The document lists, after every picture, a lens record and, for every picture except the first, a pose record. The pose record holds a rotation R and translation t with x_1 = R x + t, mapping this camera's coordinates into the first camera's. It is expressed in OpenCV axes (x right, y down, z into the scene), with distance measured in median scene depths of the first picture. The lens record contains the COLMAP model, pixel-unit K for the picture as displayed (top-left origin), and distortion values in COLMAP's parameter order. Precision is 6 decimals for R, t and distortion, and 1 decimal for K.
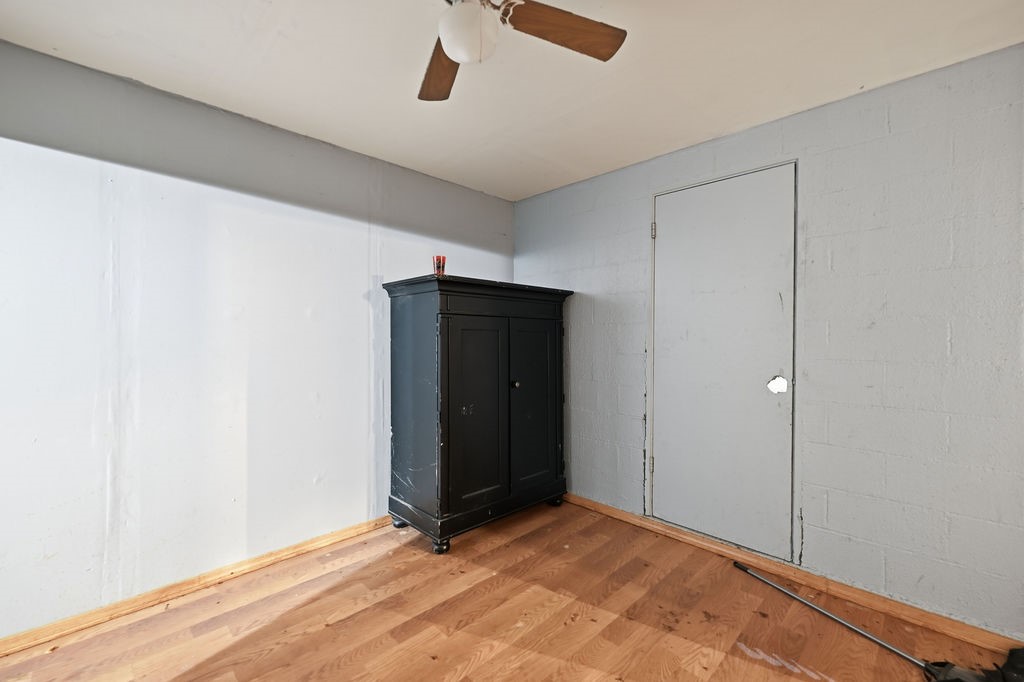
lens RADIAL K [[420.4, 0, 512.0], [0, 420.4, 341.0], [0, 0, 1]] dist [-0.000364, -0.000028]
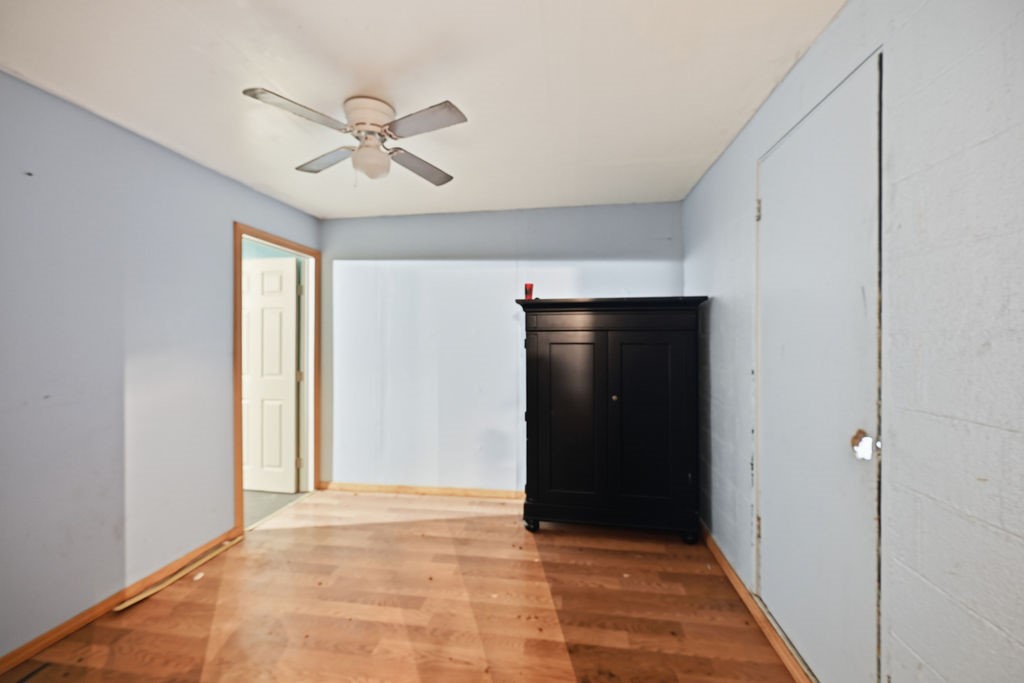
lens RADIAL K [[407.1, 0, 514.4], [0, 407.1, 340.1], [0, 0, 1]] dist [0.001153, 0.000225]
pose [[0.609616, -0.001428, -0.792695, 0.802533], [-0.000671, 0.999997, -0.002317, -0.040191], [0.792696, 0.001945, 0.609614, 0.280695]]
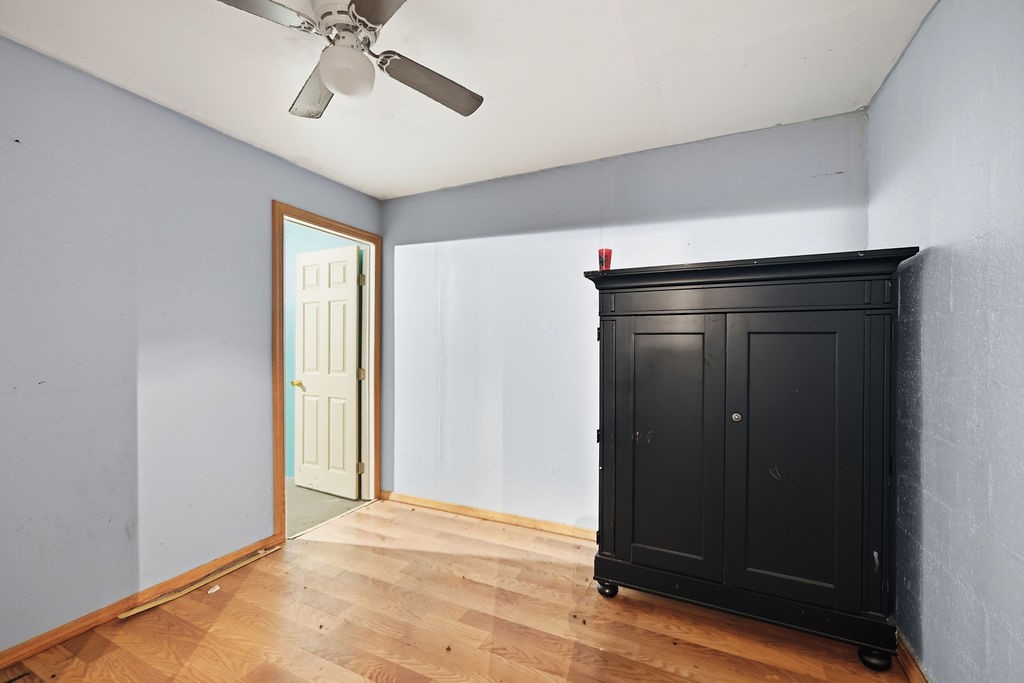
lens RADIAL K [[418.6, 0, 513.1], [0, 418.6, 350.3], [0, 0, 1]] dist [-0.001751, -0.000125]
pose [[0.346126, 0.009728, -0.938138, 0.623781], [-0.006143, 0.999948, 0.008103, -0.001815], [0.938168, 0.002959, 0.346167, 0.581560]]
